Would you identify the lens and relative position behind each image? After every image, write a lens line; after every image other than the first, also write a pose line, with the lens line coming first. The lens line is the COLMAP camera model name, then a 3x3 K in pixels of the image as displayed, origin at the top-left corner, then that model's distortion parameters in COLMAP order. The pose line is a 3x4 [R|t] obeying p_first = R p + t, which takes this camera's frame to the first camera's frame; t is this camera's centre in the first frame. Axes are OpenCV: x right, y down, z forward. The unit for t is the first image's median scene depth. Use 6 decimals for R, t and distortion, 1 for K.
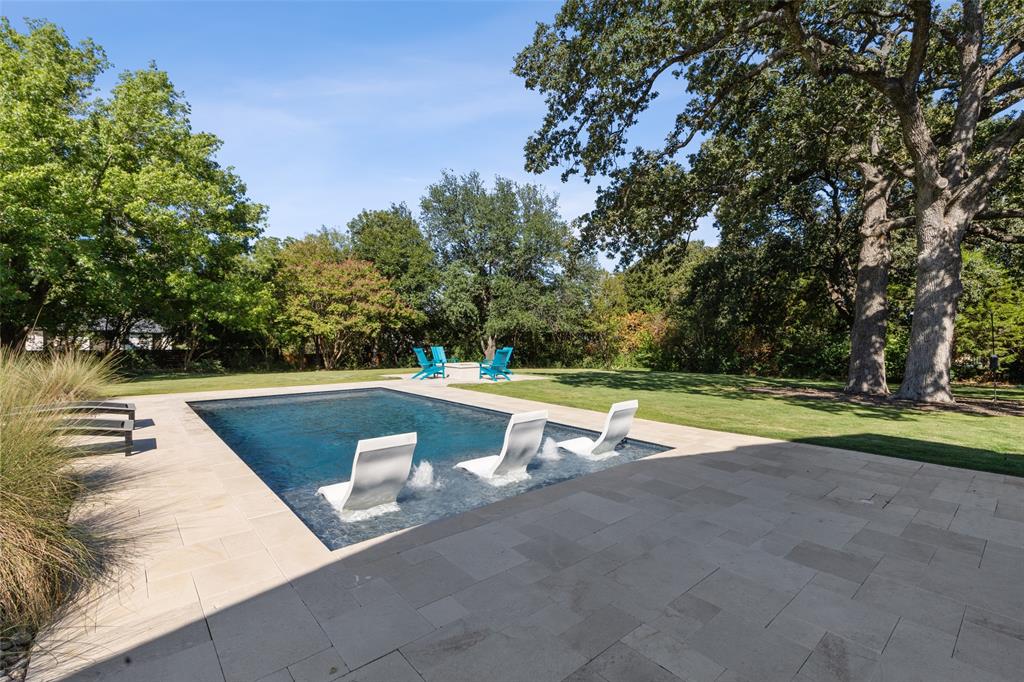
lens RADIAL K [[457.6, 0, 512.0], [0, 457.6, 341.0], [0, 0, 1]] dist [-0.000033, -0.000010]
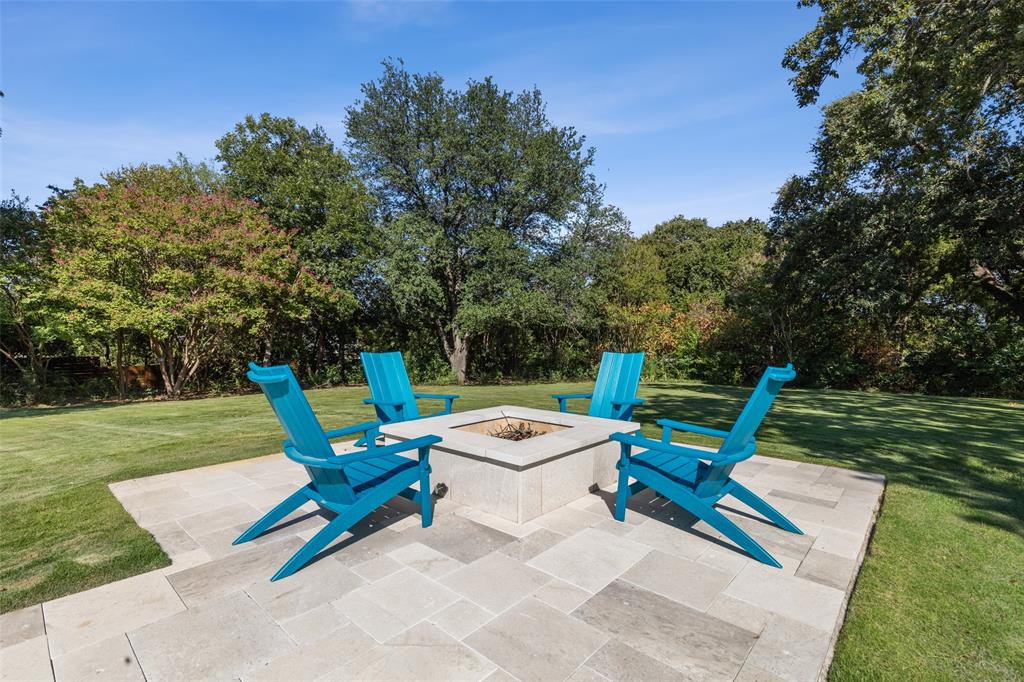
lens RADIAL K [[465.1, 0, 508.1], [0, 465.1, 331.2], [0, 0, 1]] dist [0.001558, 0.001015]
pose [[0.993113, -0.004990, 0.117056, -0.064393], [0.007903, 0.999670, -0.024431, 0.002240], [-0.116895, 0.025188, 0.992825, 0.385676]]
